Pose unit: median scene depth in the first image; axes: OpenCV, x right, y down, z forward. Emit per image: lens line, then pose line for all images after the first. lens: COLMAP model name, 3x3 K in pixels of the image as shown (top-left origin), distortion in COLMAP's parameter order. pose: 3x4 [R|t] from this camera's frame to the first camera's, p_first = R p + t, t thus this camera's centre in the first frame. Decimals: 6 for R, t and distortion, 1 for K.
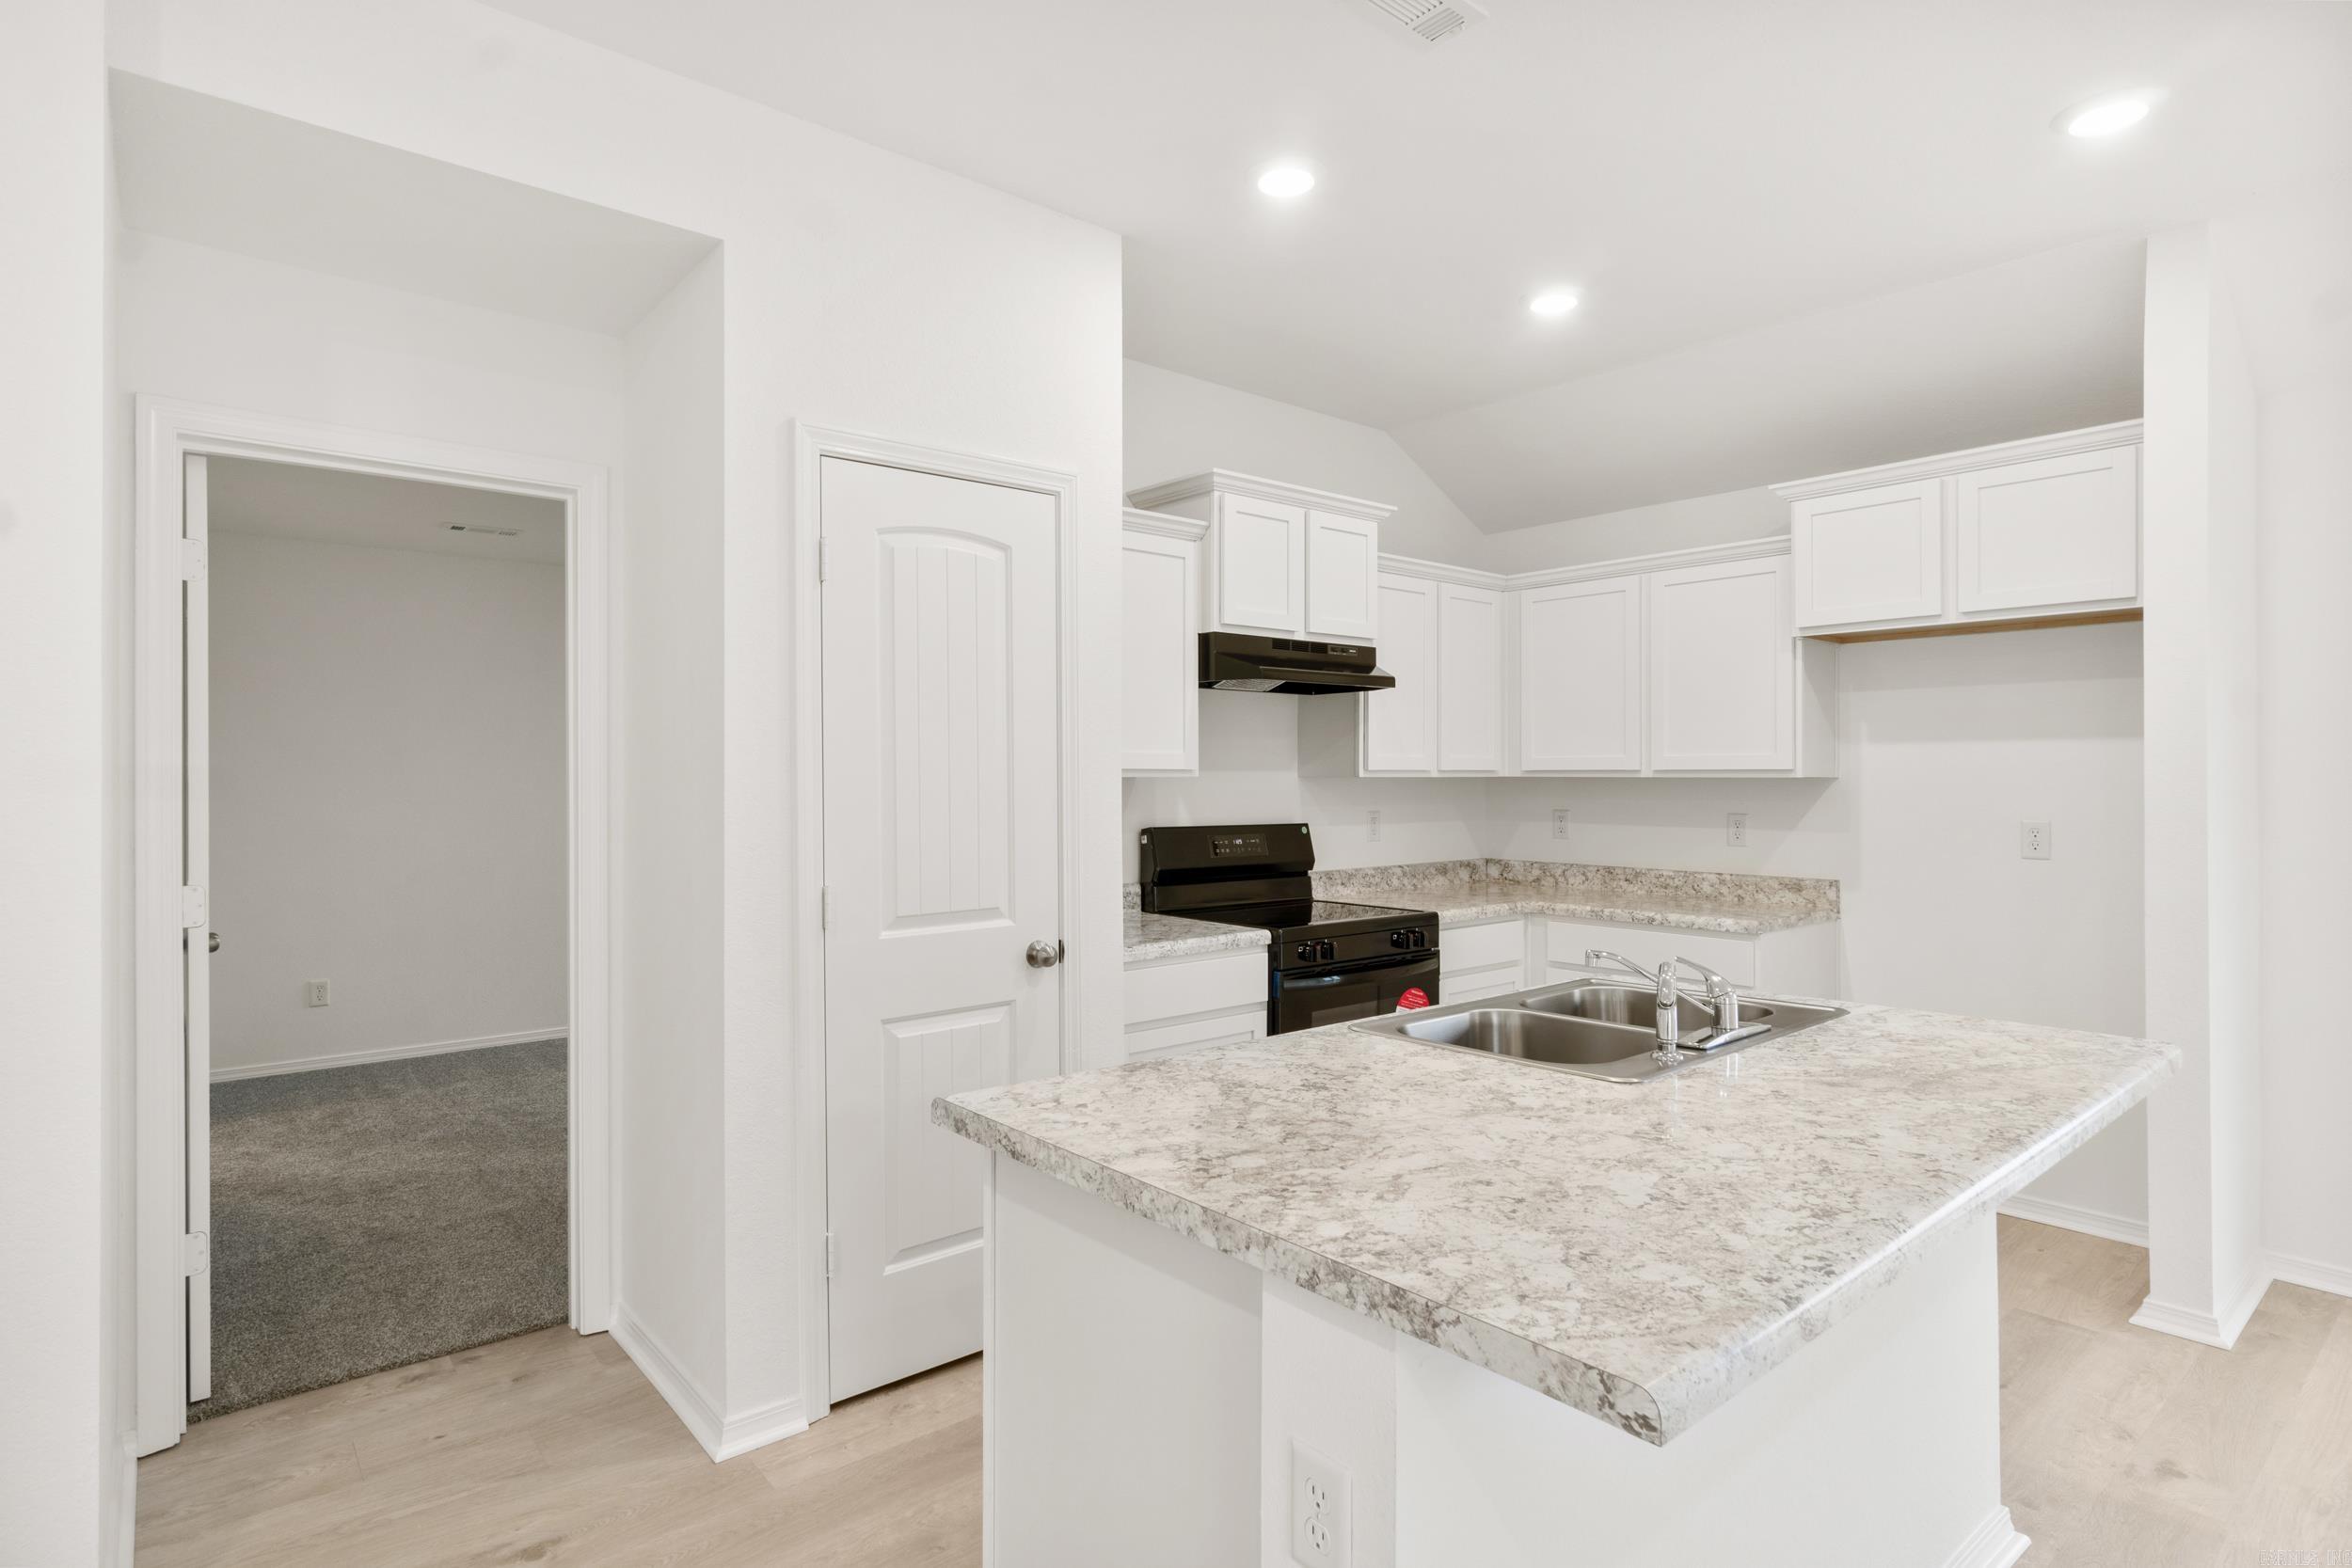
lens RADIAL K [[1197.0, 0, 1154.6], [0, 1197.0, 771.0], [0, 0, 1]] dist [-0.003247, 0.003618]
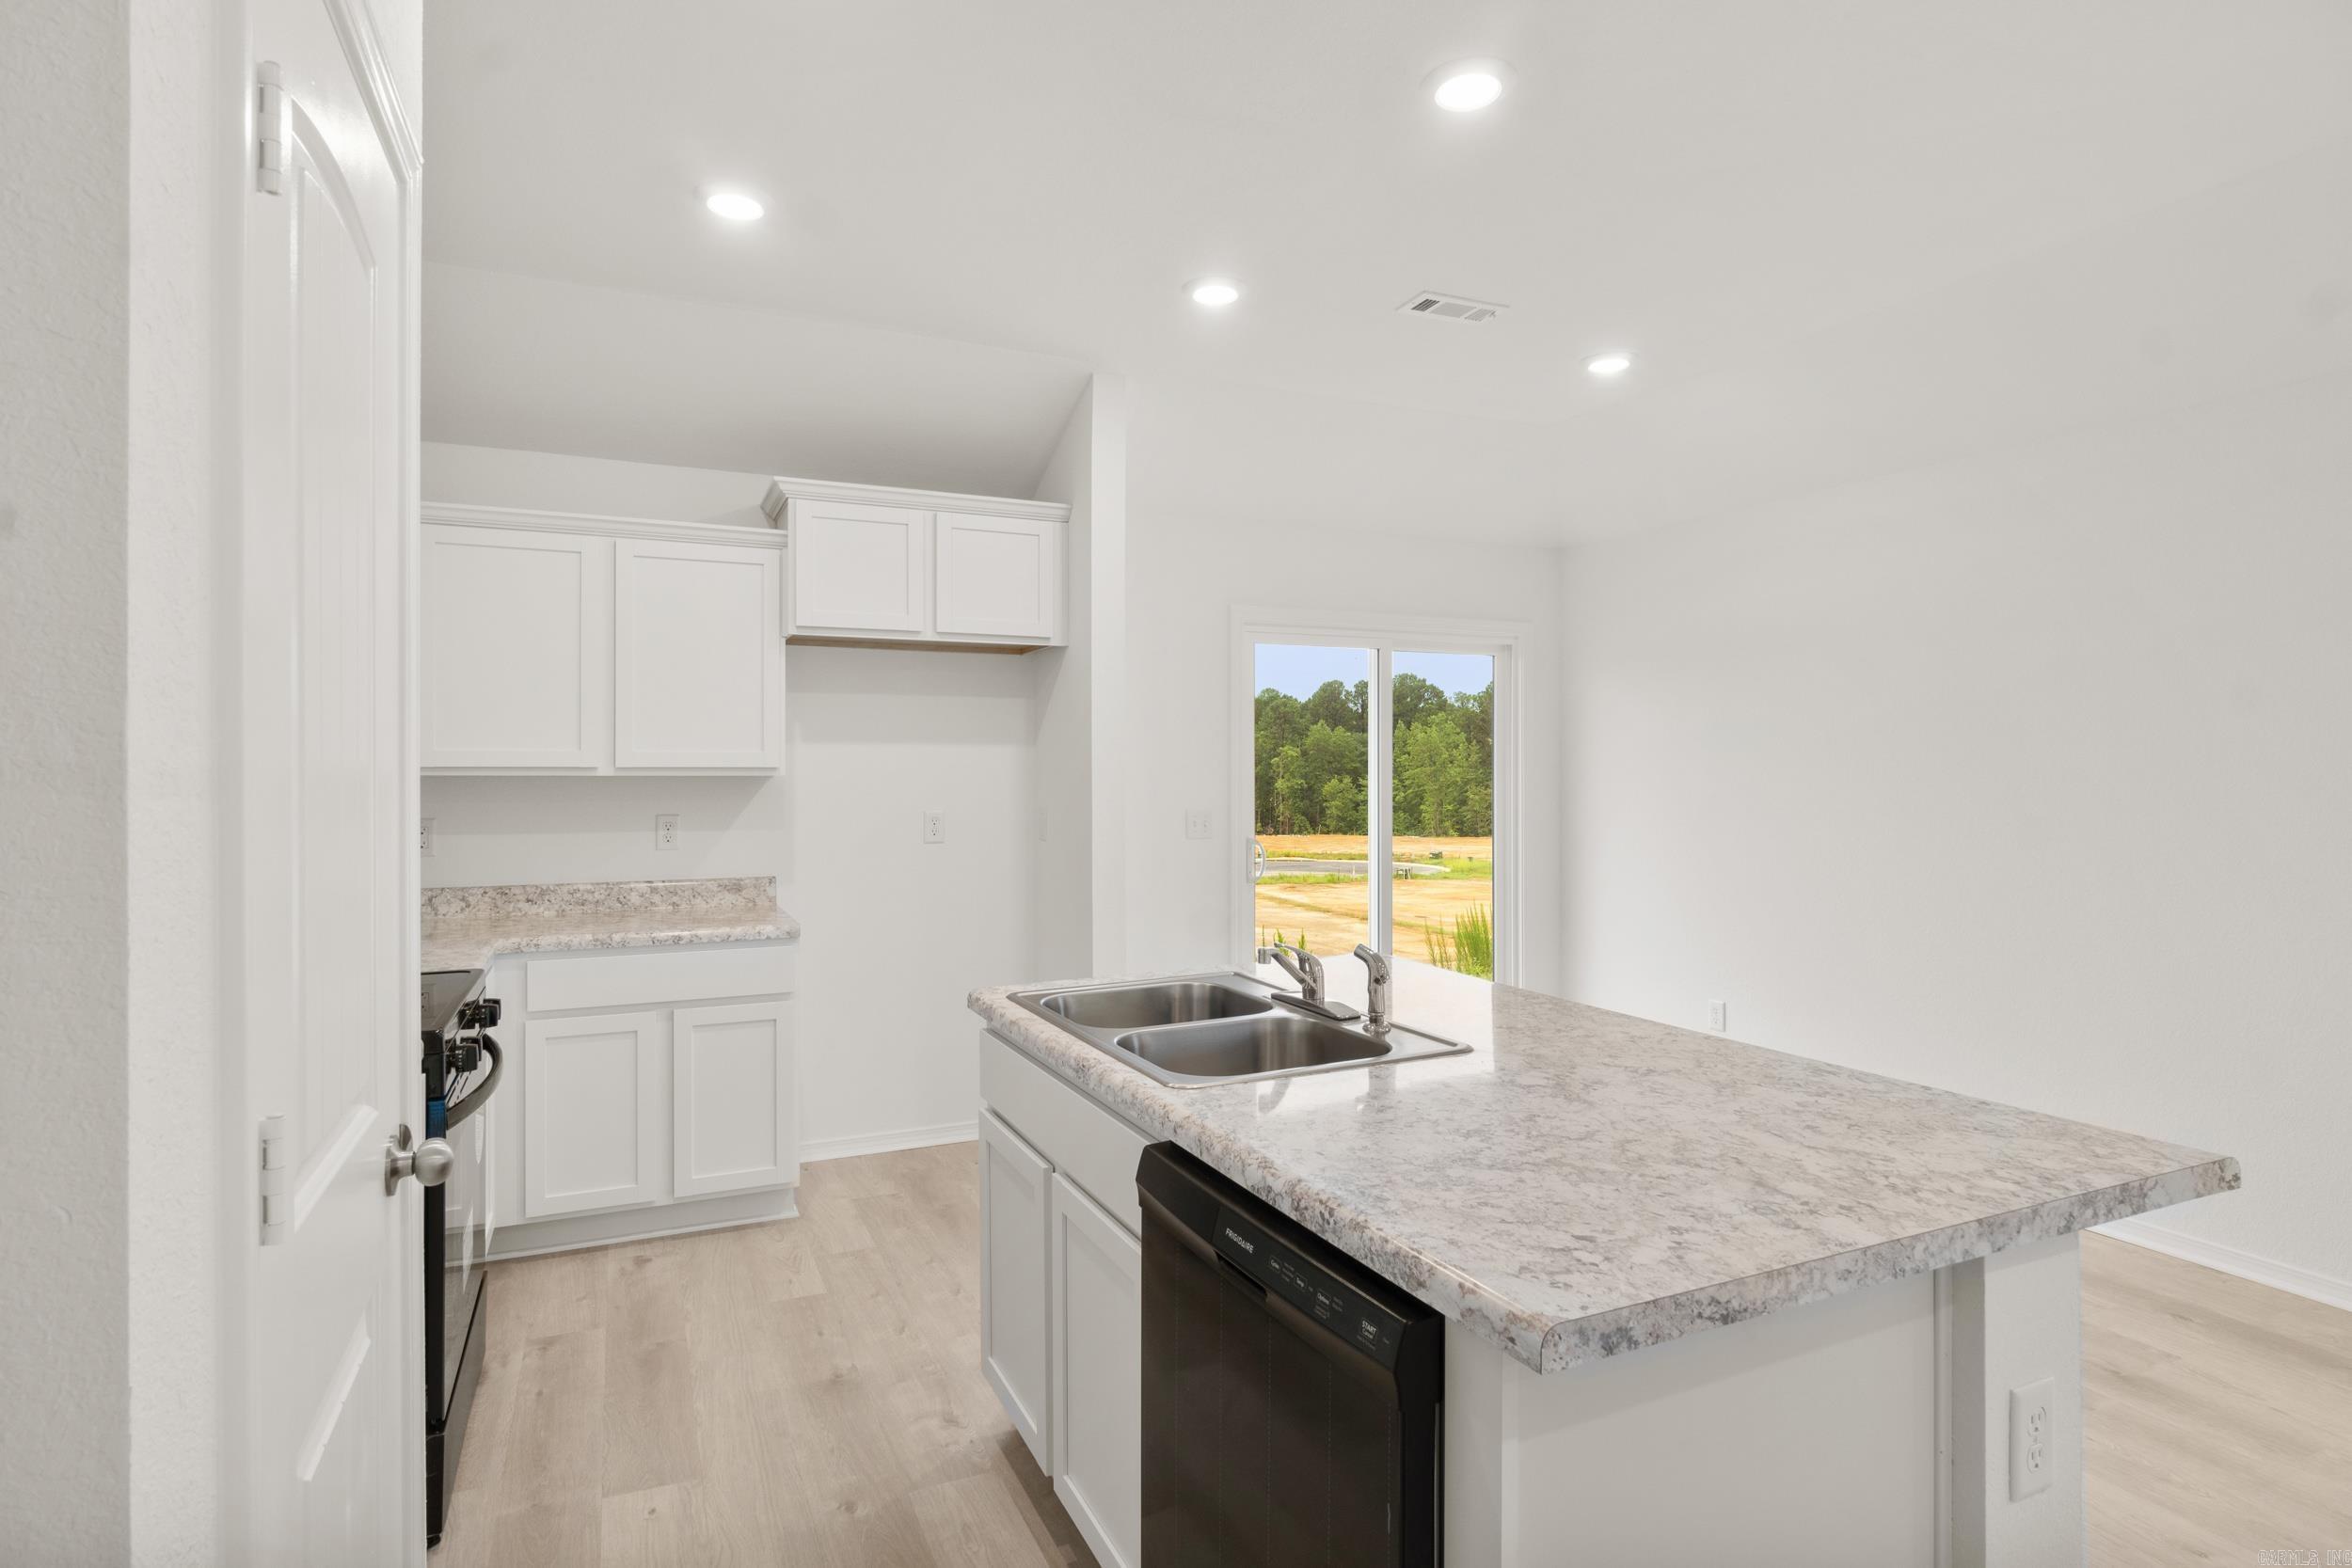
lens RADIAL K [[1197.0, 0, 1165.0], [0, 1197.0, 764.0], [0, 0, 1]] dist [-0.003247, 0.003618]
pose [[0.265241, 0.004530, 0.964171, -0.403423], [-0.003311, 0.999987, -0.003787, -0.001609], [-0.964176, -0.002188, 0.265253, 0.514396]]
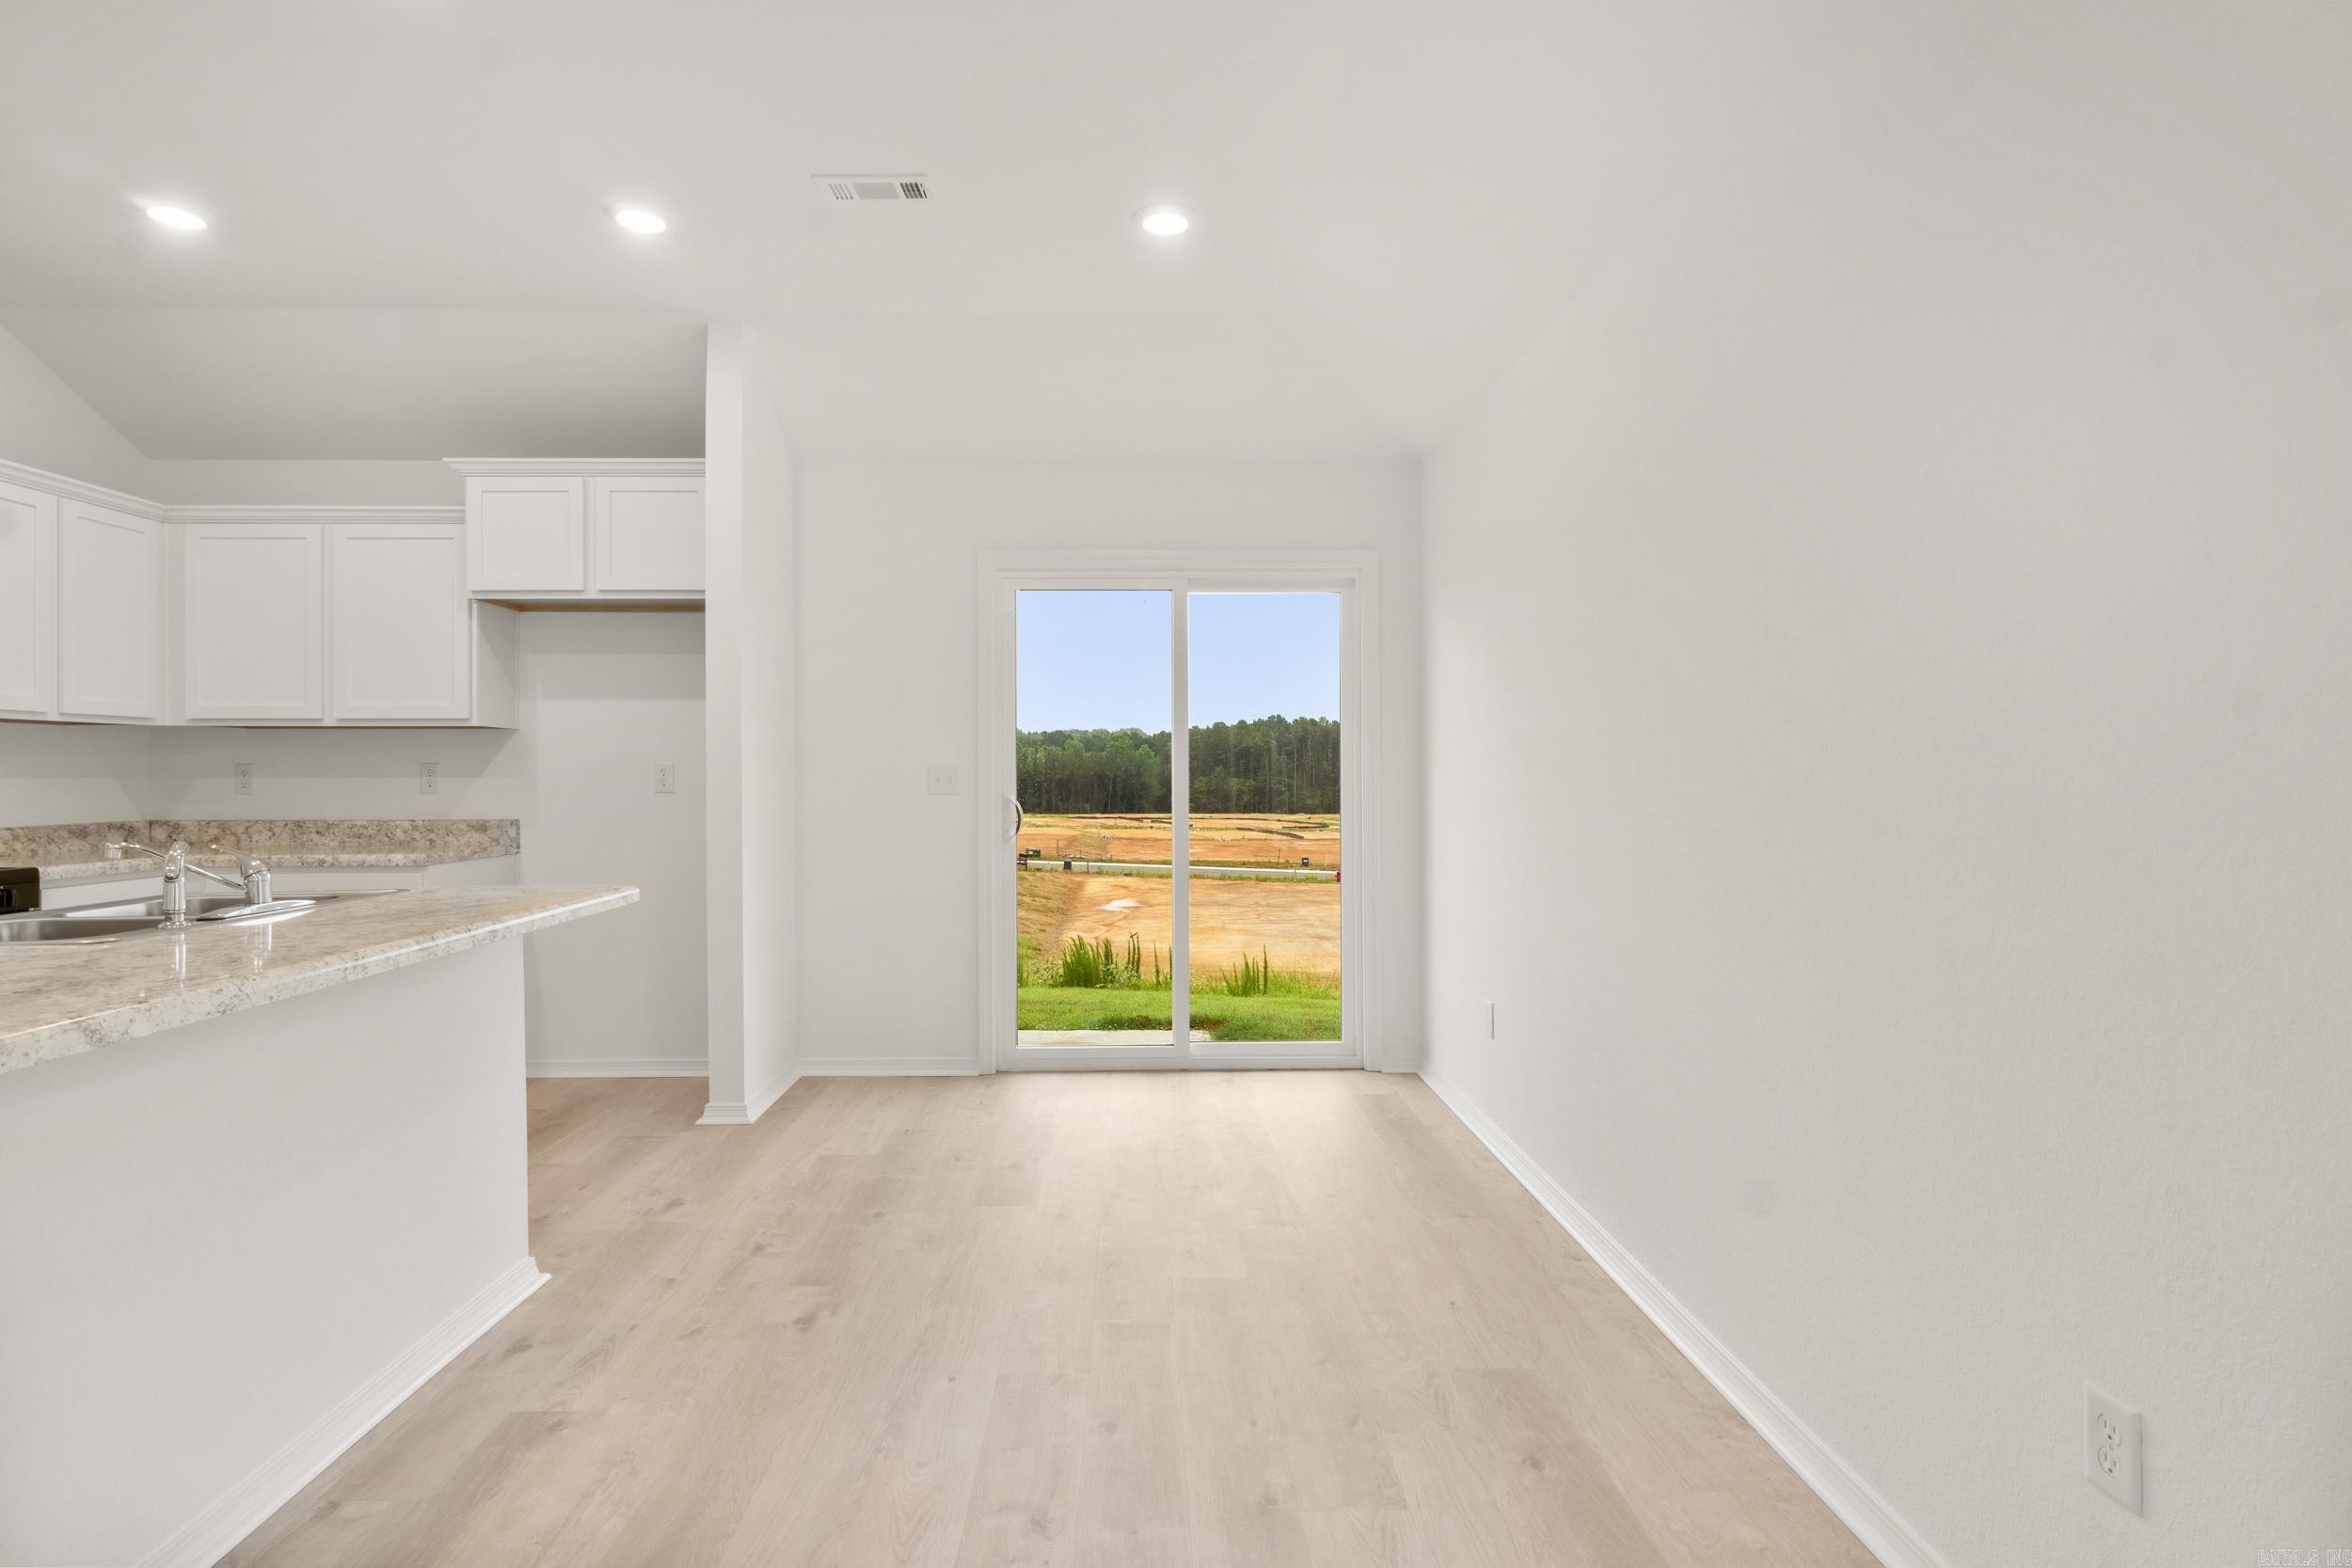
lens RADIAL K [[1197.0, 0, 1148.7], [0, 1197.0, 776.6], [0, 0, 1]] dist [-0.003247, 0.003618]
pose [[0.625320, -0.006064, 0.780345, 0.073710], [-0.002076, 0.999953, 0.009434, 0.048662], [-0.780366, -0.007519, 0.625278, -0.224076]]
